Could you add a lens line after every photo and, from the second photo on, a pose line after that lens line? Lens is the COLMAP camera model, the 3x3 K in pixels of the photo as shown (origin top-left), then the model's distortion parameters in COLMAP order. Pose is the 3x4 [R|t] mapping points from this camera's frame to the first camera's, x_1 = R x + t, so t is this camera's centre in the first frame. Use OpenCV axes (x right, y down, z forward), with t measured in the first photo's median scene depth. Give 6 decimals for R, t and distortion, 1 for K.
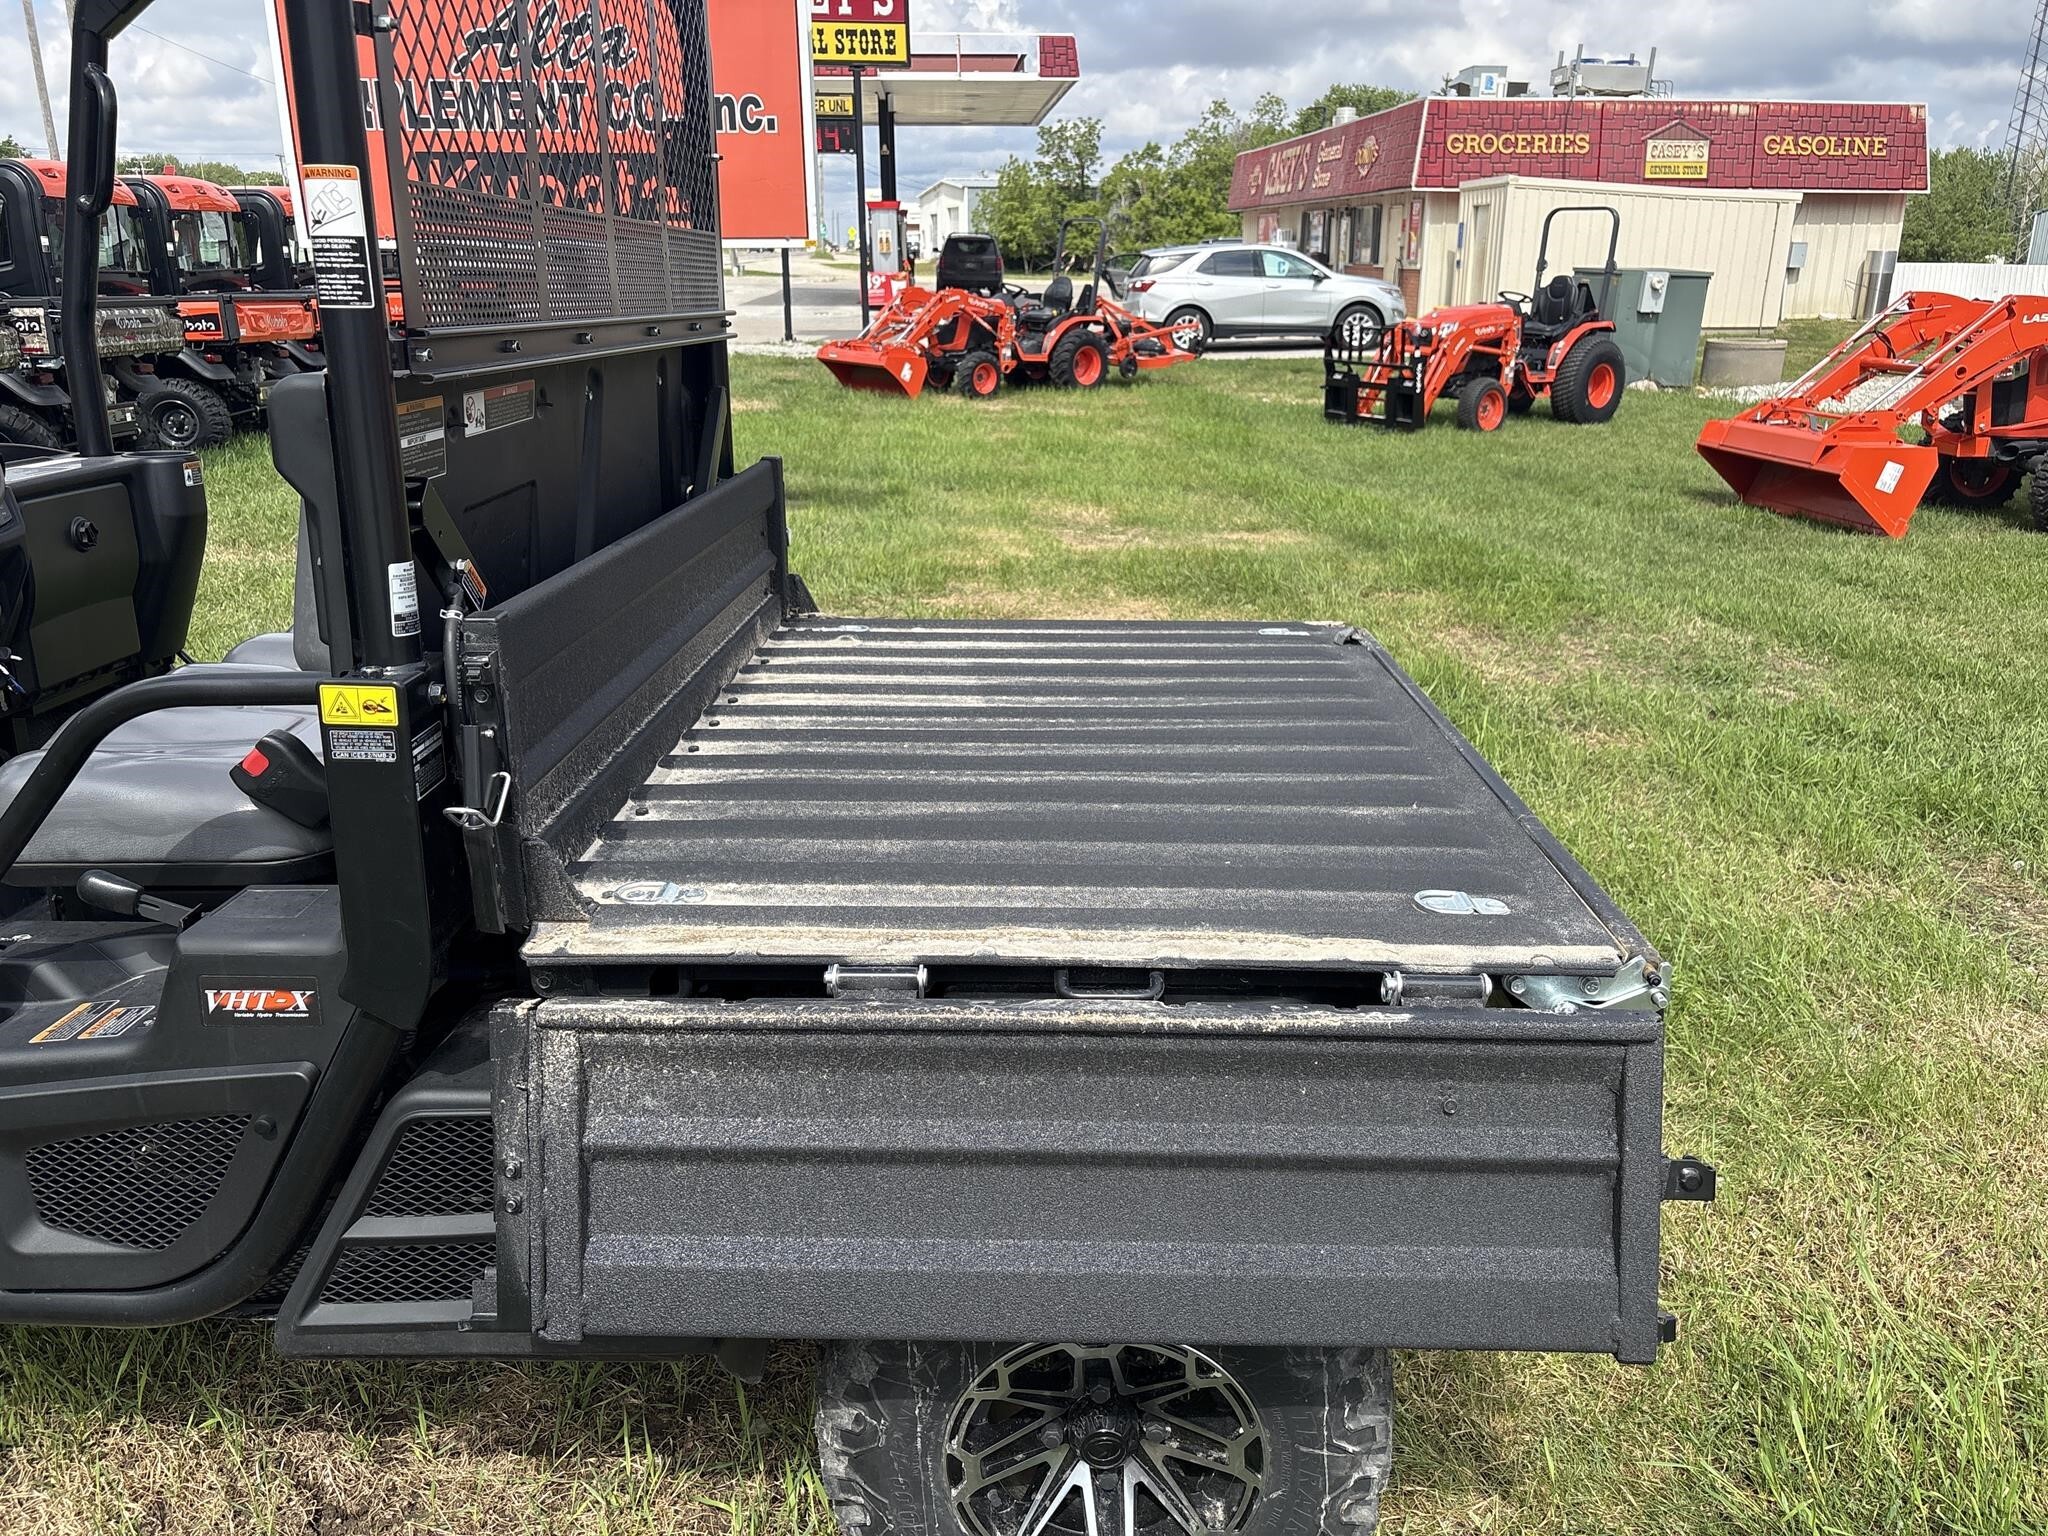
lens RADIAL K [[1567.8, 0, 1039.9], [0, 1567.8, 767.7], [0, 0, 1]] dist [0.039483, -0.041289]
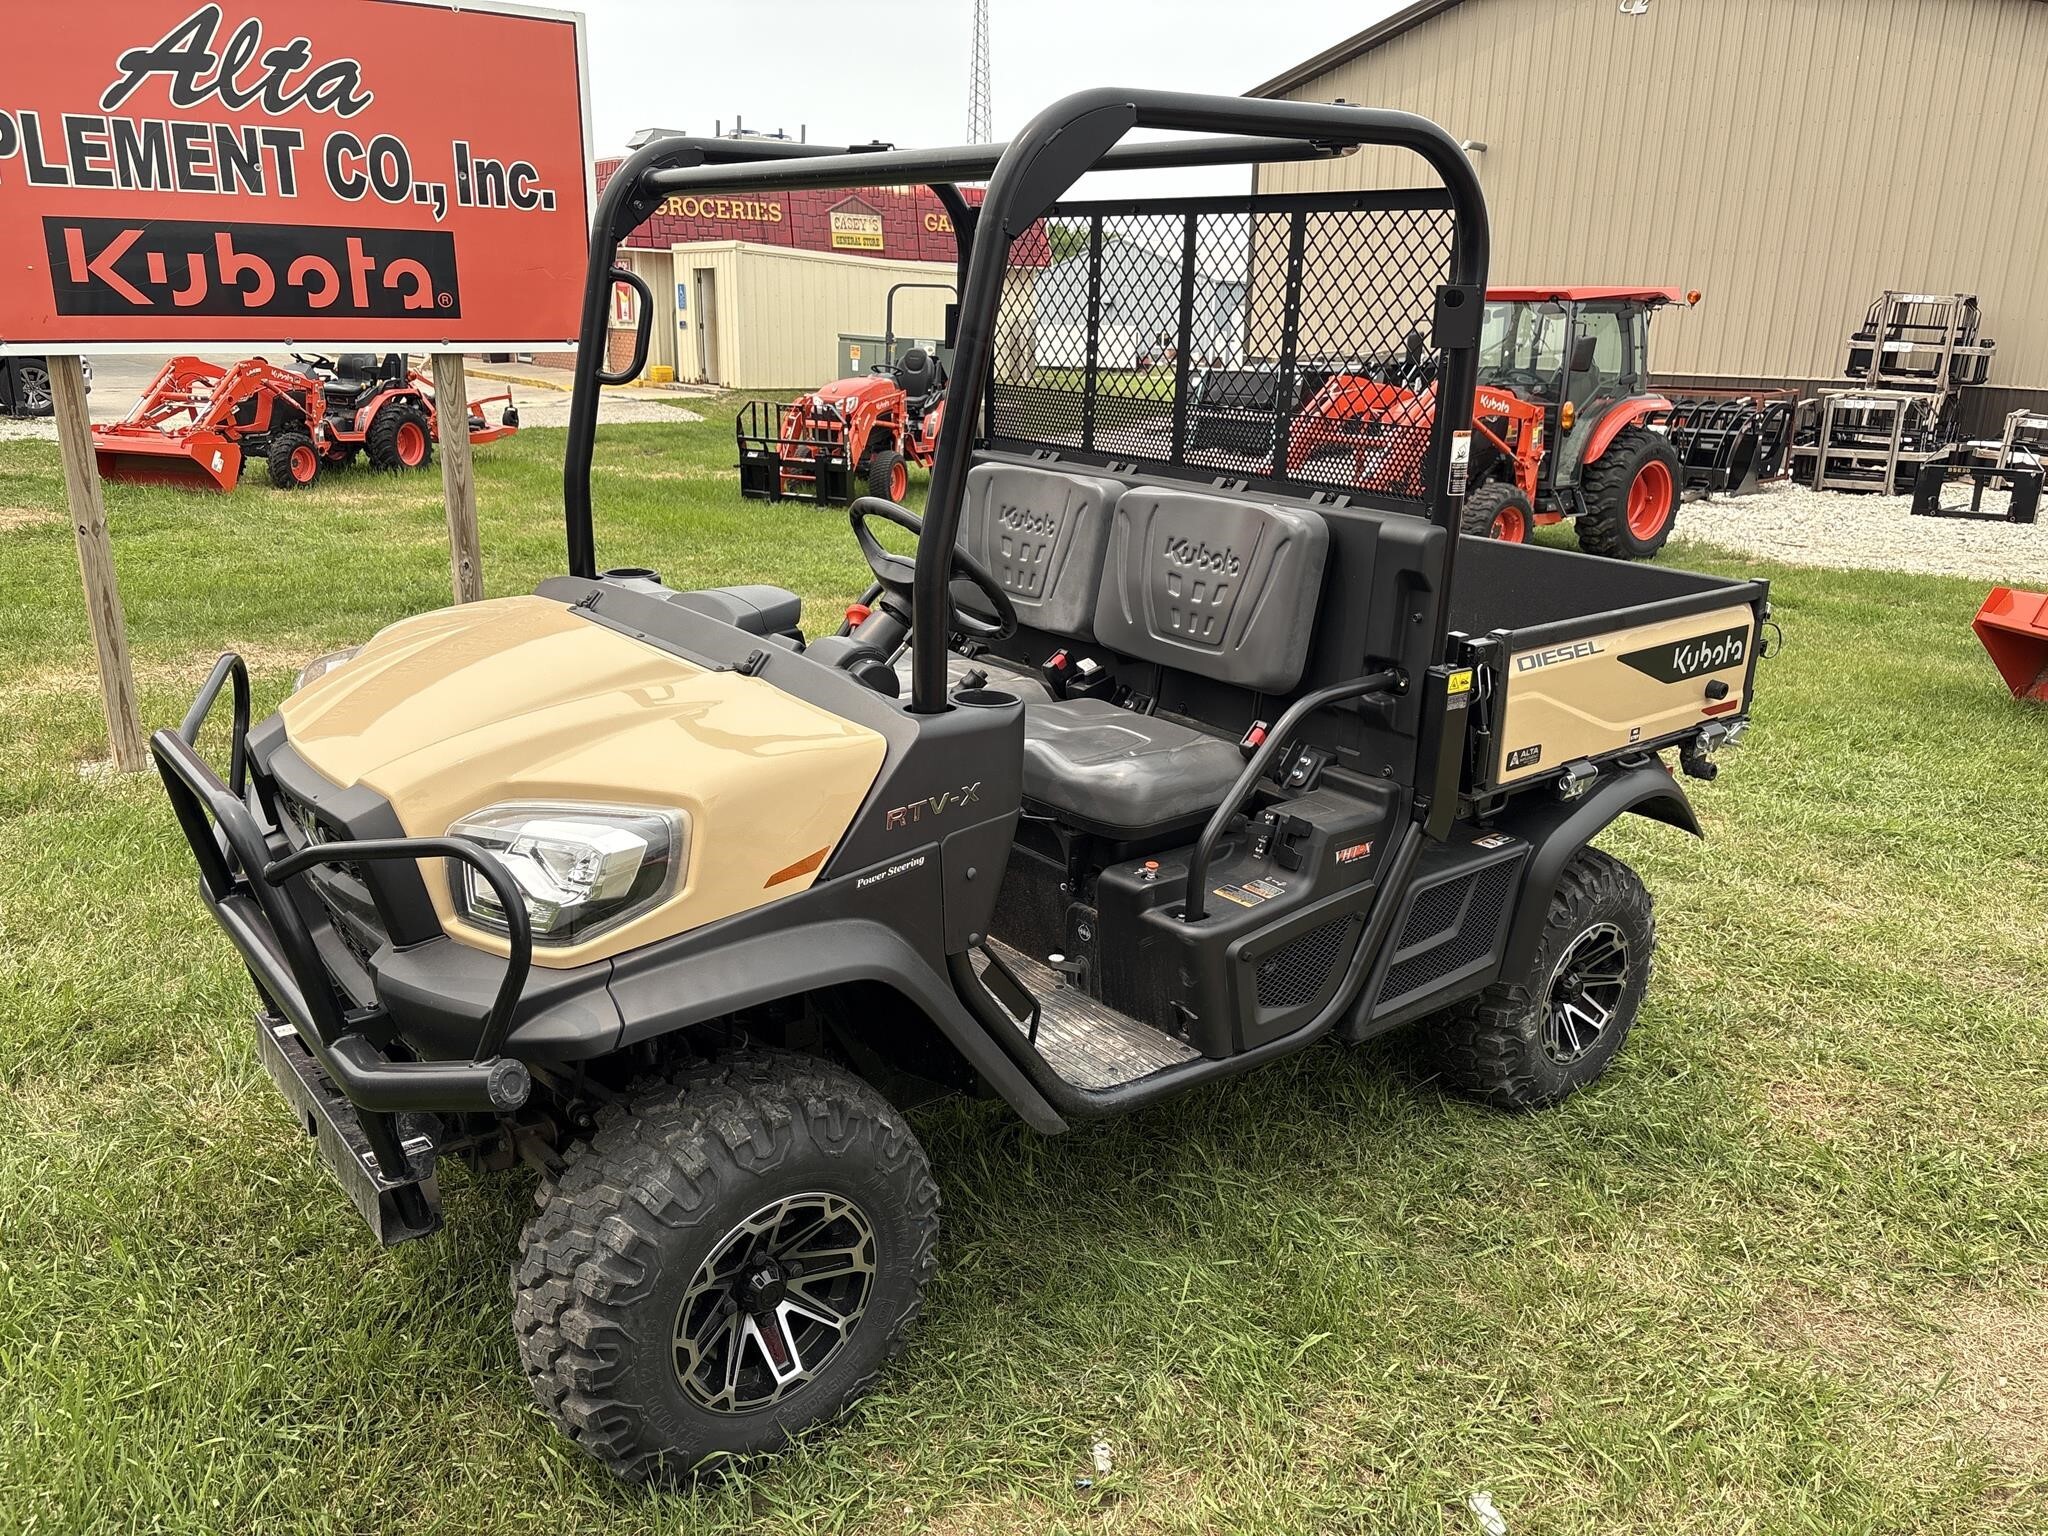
lens RADIAL K [[1567.8, 0, 1044.6], [0, 1567.8, 771.4], [0, 0, 1]] dist [0.039483, -0.041289]
pose [[0.831149, -0.143753, 0.537147, -0.139350], [0.156663, 0.987411, 0.021843, -0.032471], [-0.533524, 0.065996, 0.843206, 0.068298]]
